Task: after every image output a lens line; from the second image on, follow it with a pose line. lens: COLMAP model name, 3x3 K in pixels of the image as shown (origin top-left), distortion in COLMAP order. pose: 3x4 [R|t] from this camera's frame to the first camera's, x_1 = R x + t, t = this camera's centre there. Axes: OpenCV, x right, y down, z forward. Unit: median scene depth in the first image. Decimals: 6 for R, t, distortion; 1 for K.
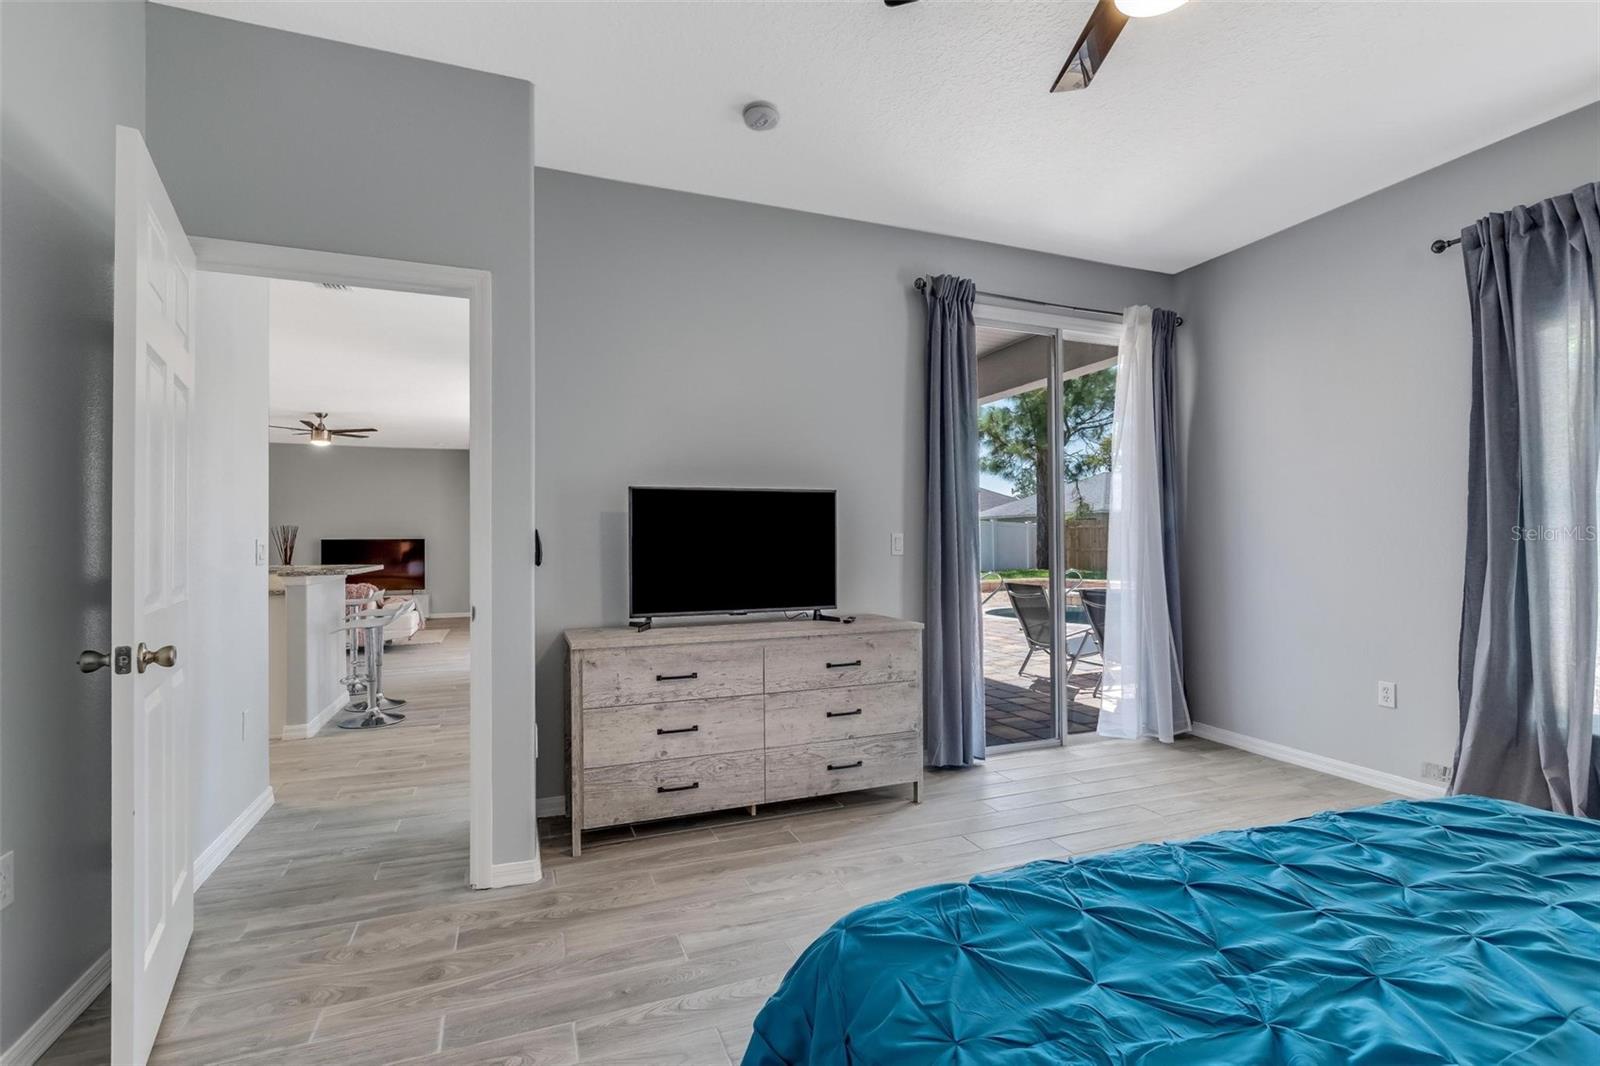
lens RADIAL K [[740.4, 0, 794.3], [0, 740.4, 538.5], [0, 0, 1]] dist [0.001012, -0.000101]
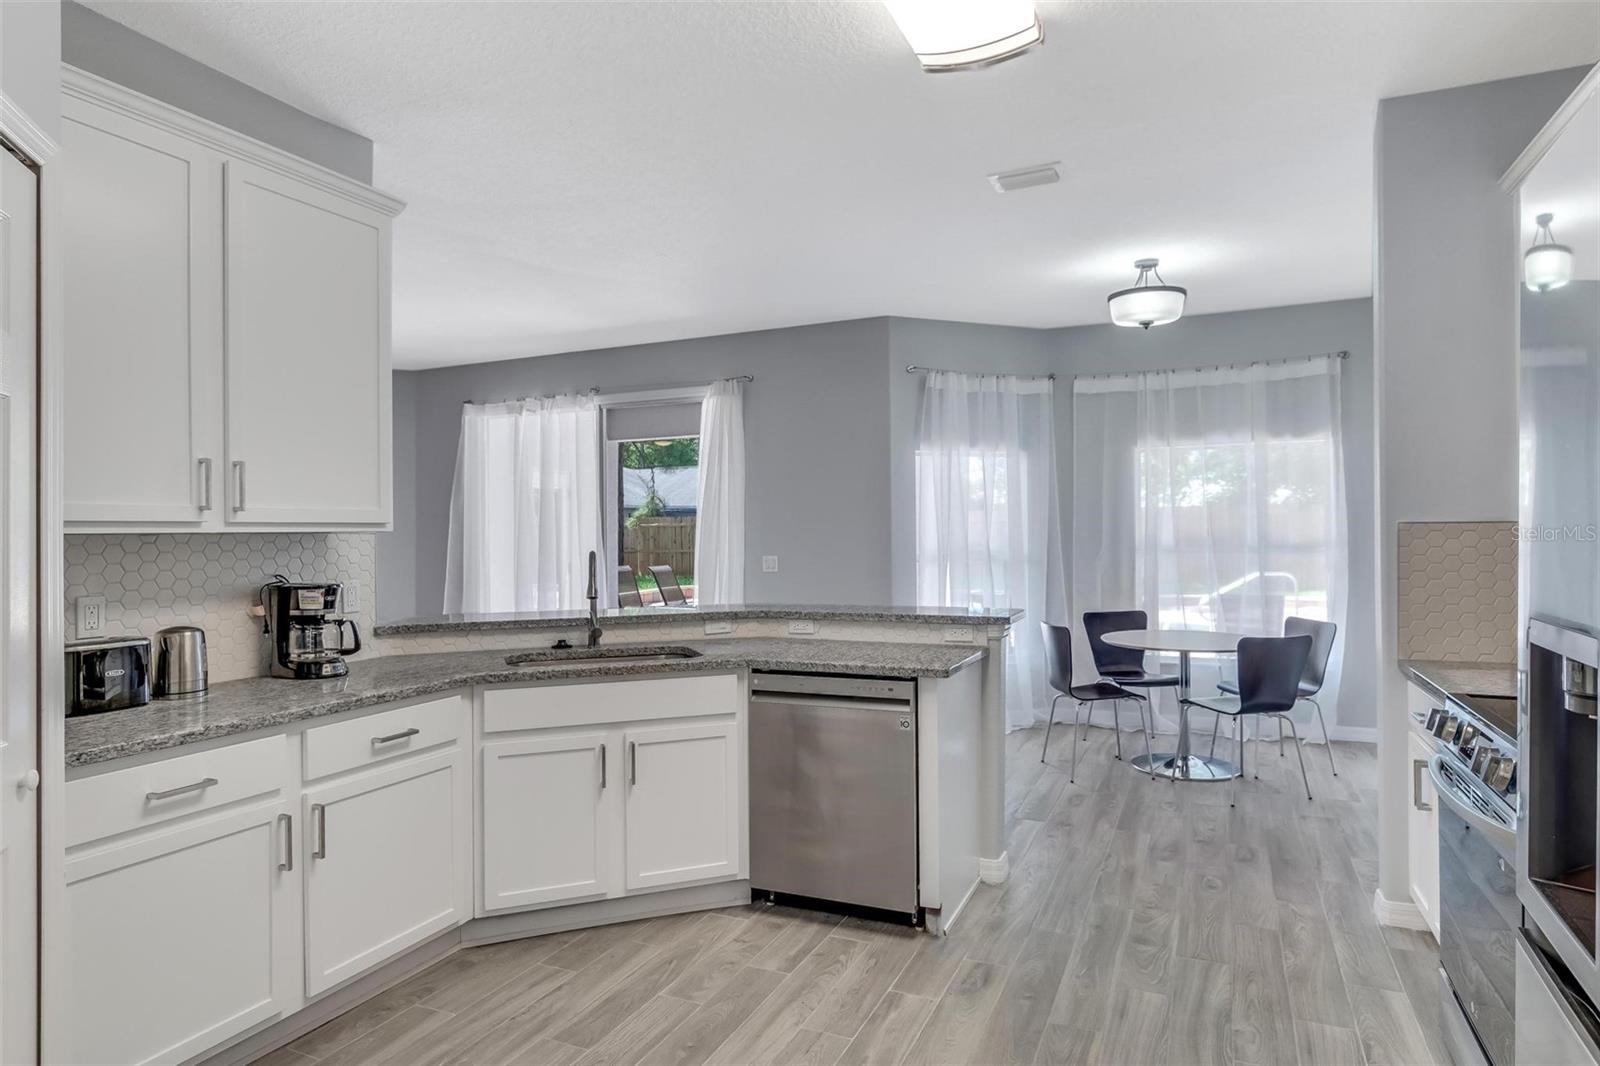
lens RADIAL K [[931.4, 0, 793.9], [0, 931.4, 531.2], [0, 0, 1]] dist [0.001333, 0.000248]
pose [[0.710482, 0.003970, 0.703705, -0.727807], [-0.003177, 0.999992, -0.002434, -0.015046], [-0.703709, -0.000506, 0.710489, 0.292936]]
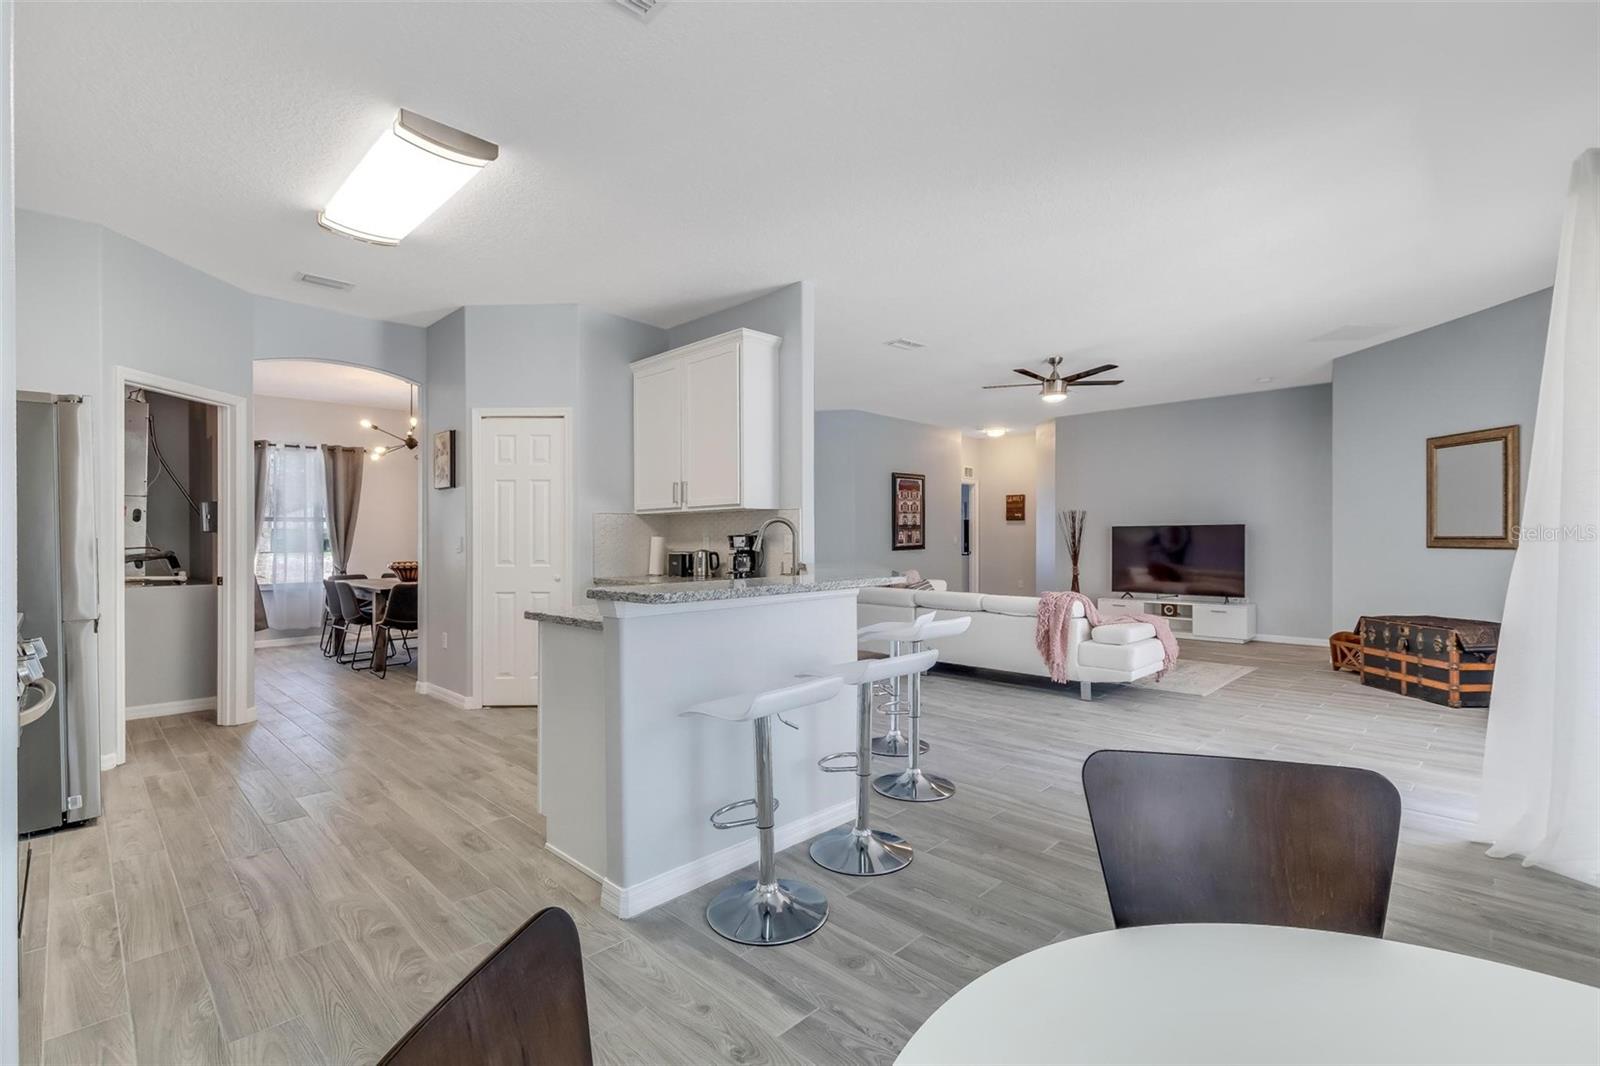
lens RADIAL K [[719.2, 0, 800.2], [0, 719.2, 541.6], [0, 0, 1]] dist [0.018942, -0.009562]
pose [[0.413453, 0.011472, -0.910453, -0.081406], [0.011736, 0.999770, 0.017927, 0.000352], [0.910450, -0.018097, 0.413224, 0.484539]]
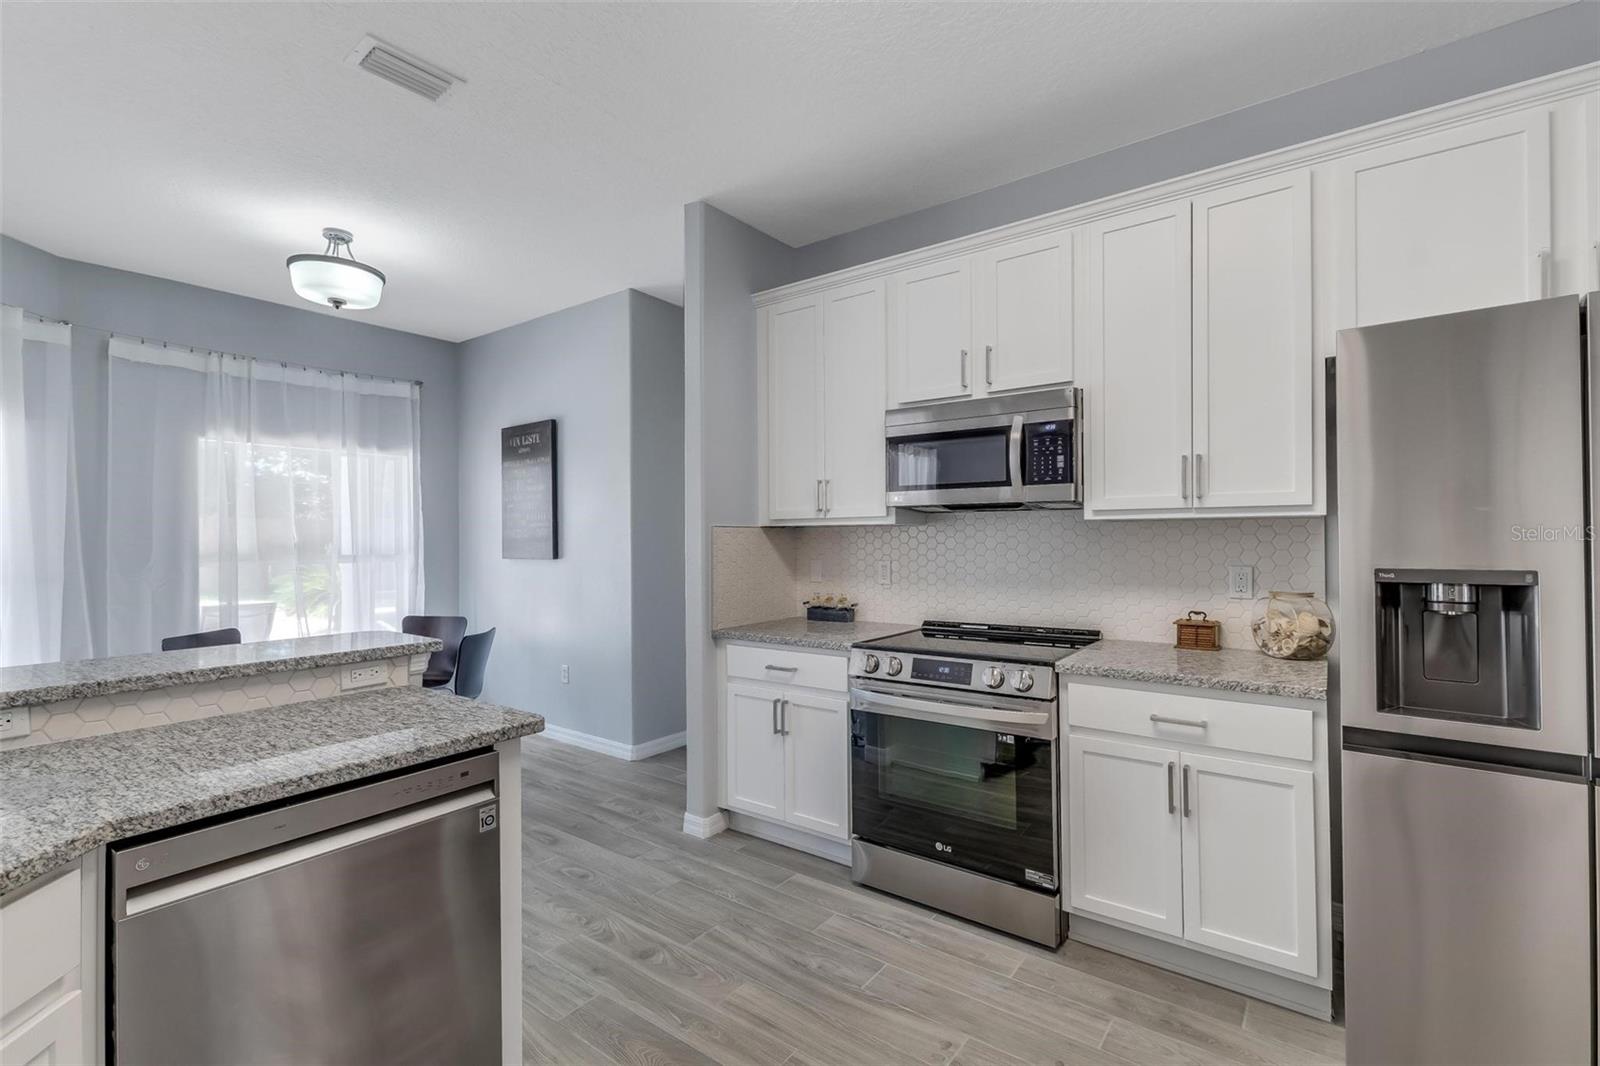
lens RADIAL K [[709.5, 0, 797.7], [0, 709.5, 535.9], [0, 0, 1]] dist [0.002062, -0.000330]
pose [[-0.531456, 0.014941, 0.846954, -0.633324], [0.002682, 0.999869, -0.015955, -0.008697], [-0.847082, -0.006208, -0.531426, 0.548072]]
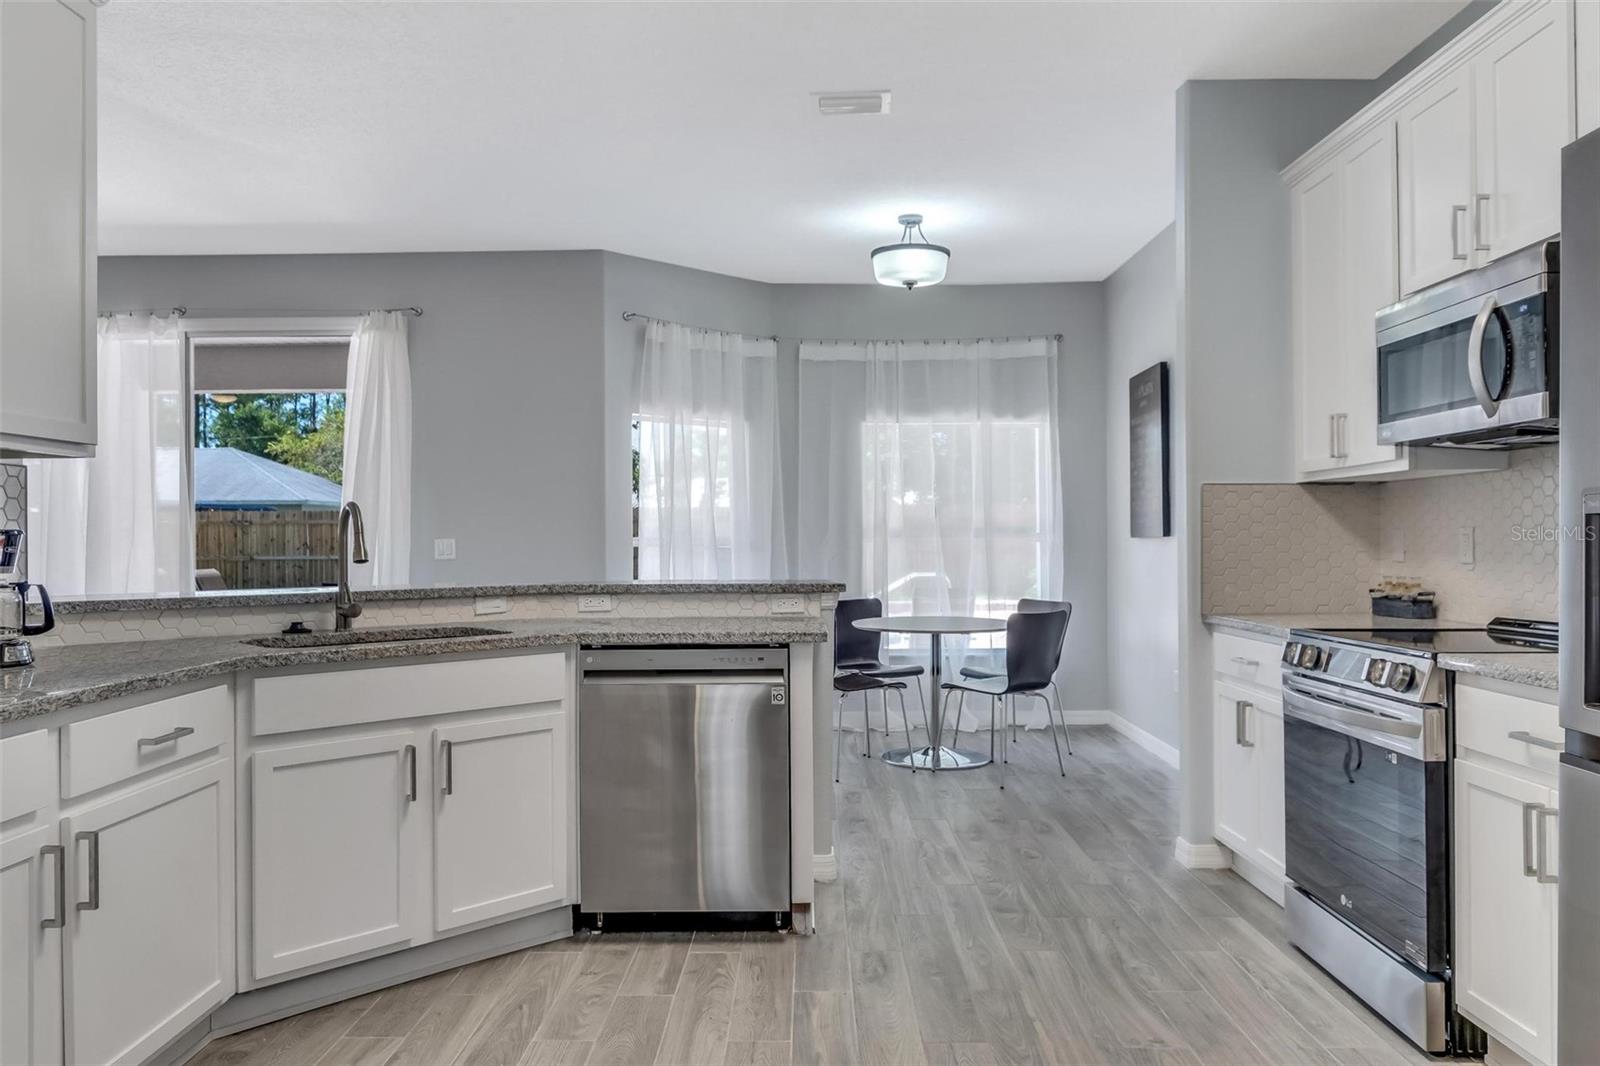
lens RADIAL K [[1126.4, 0, 800.0], [0, 1126.4, 533.0], [0, 0, 1]] dist [-0.004457, -0.000230]
pose [[0.365858, 0.013642, 0.930571, -0.797327], [-0.006111, 0.999906, -0.012256, 0.007546], [-0.930651, -0.001203, 0.365907, 0.372155]]
